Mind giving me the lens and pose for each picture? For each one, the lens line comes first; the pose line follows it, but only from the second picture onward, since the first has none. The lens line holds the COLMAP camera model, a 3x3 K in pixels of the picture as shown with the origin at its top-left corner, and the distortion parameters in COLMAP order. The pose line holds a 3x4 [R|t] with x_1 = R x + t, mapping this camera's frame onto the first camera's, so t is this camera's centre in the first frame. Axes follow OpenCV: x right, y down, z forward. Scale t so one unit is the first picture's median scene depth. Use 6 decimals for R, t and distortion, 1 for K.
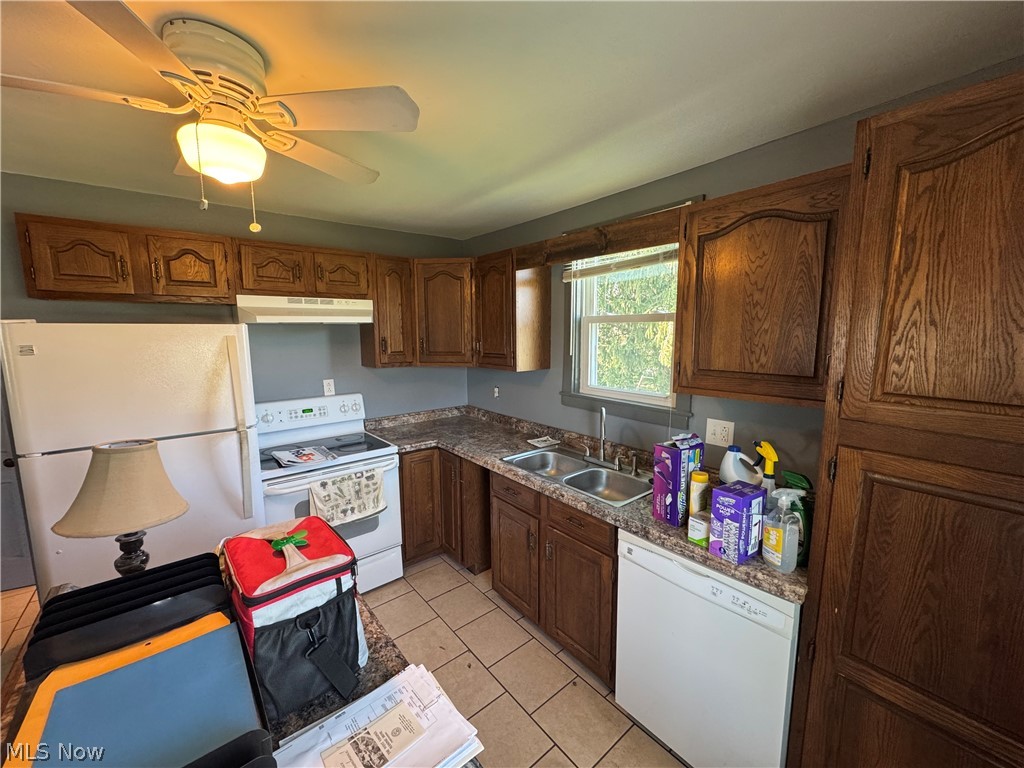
lens RADIAL K [[407.8, 0, 512.1], [0, 407.8, 385.7], [0, 0, 1]] dist [-0.005757, 0.000824]
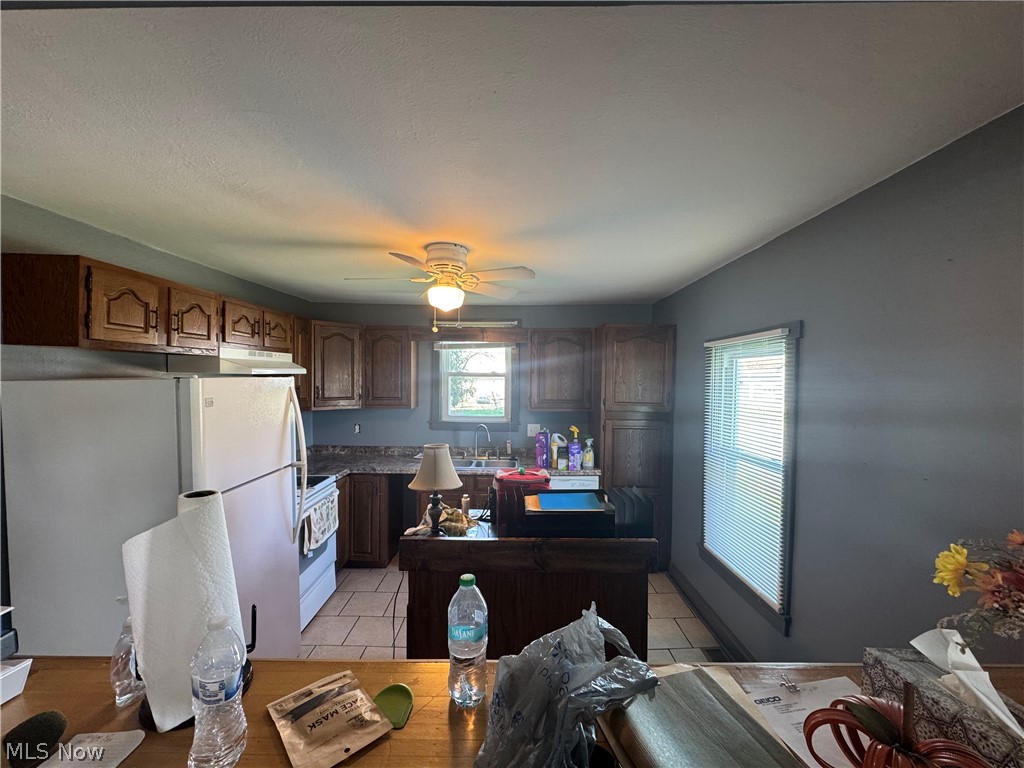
lens RADIAL K [[407.8, 0, 513.5], [0, 407.8, 384.9], [0, 0, 1]] dist [-0.005757, 0.000824]
pose [[0.630907, -0.006269, 0.775833, -1.192241], [0.090171, 0.993783, -0.065297, 0.010921], [-0.770601, 0.111154, 0.627550, -0.271172]]
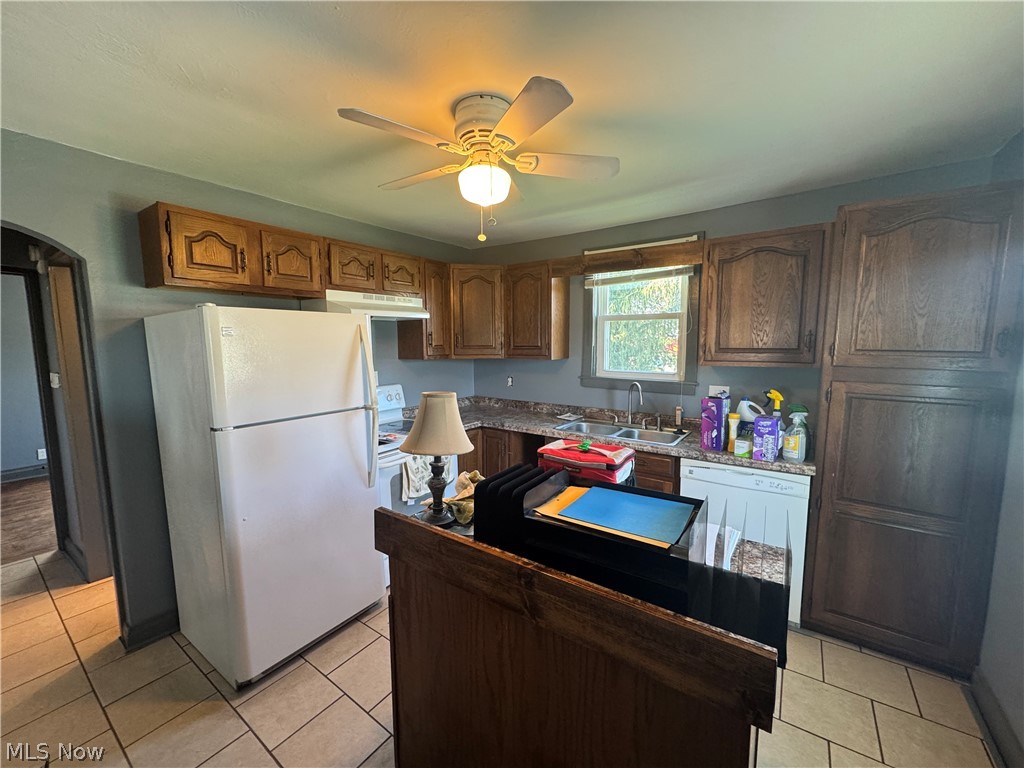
lens RADIAL K [[407.8, 0, 511.2], [0, 407.8, 386.1], [0, 0, 1]] dist [-0.005757, 0.000824]
pose [[0.963183, -0.030176, 0.267149, -0.587781], [0.036024, 0.999206, -0.017016, 0.082855], [-0.266423, 0.026014, 0.963505, -0.201191]]
